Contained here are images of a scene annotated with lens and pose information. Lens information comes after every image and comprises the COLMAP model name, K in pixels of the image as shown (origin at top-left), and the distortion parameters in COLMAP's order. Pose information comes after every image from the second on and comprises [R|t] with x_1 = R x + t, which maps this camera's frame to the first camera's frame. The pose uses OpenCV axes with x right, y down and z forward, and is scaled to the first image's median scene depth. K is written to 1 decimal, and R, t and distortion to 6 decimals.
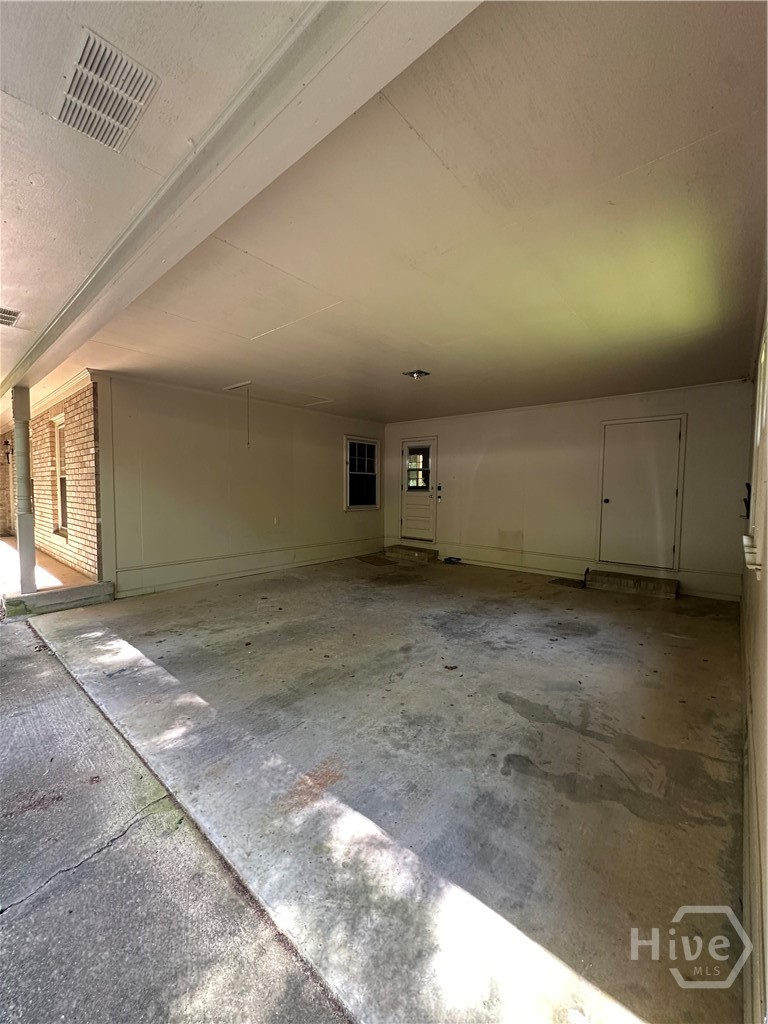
lens RADIAL K [[408.0, 0, 383.3], [0, 408.0, 511.8], [0, 0, 1]] dist [-0.005064, 0.001300]
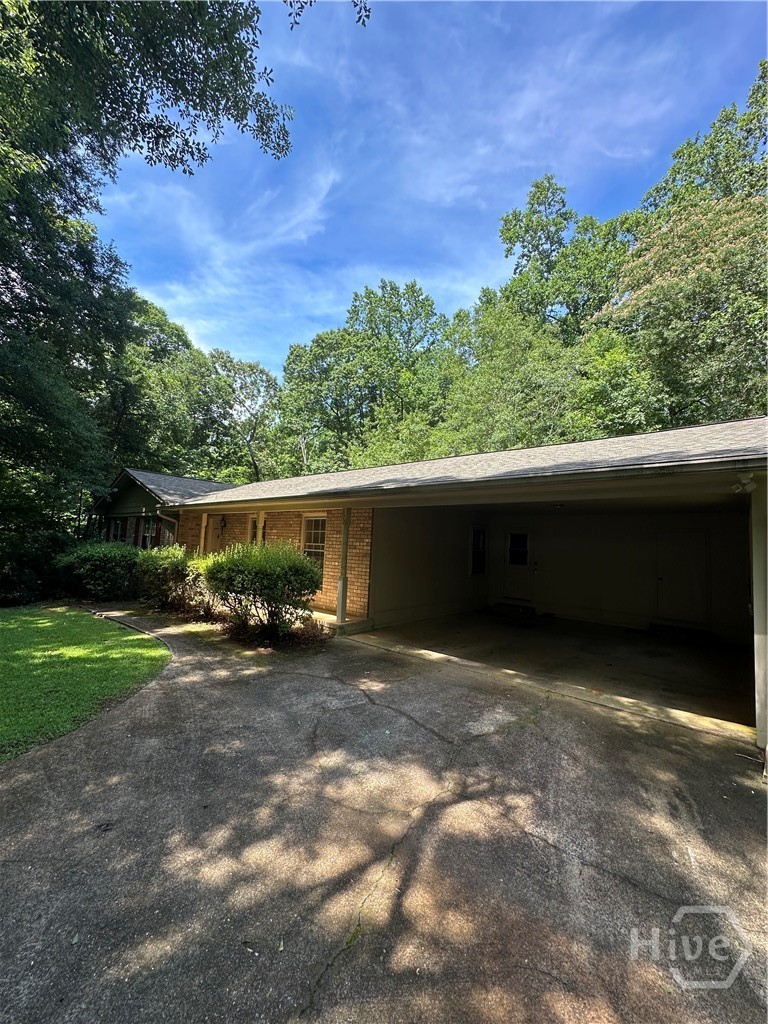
lens RADIAL K [[412.0, 0, 388.4], [0, 412.0, 517.7], [0, 0, 1]] dist [-0.002844, 0.000003]
pose [[0.999214, 0.038974, 0.007296, -0.402028], [-0.037754, 0.991397, -0.125326, -0.016872], [-0.012118, 0.124952, 0.992089, -0.454588]]
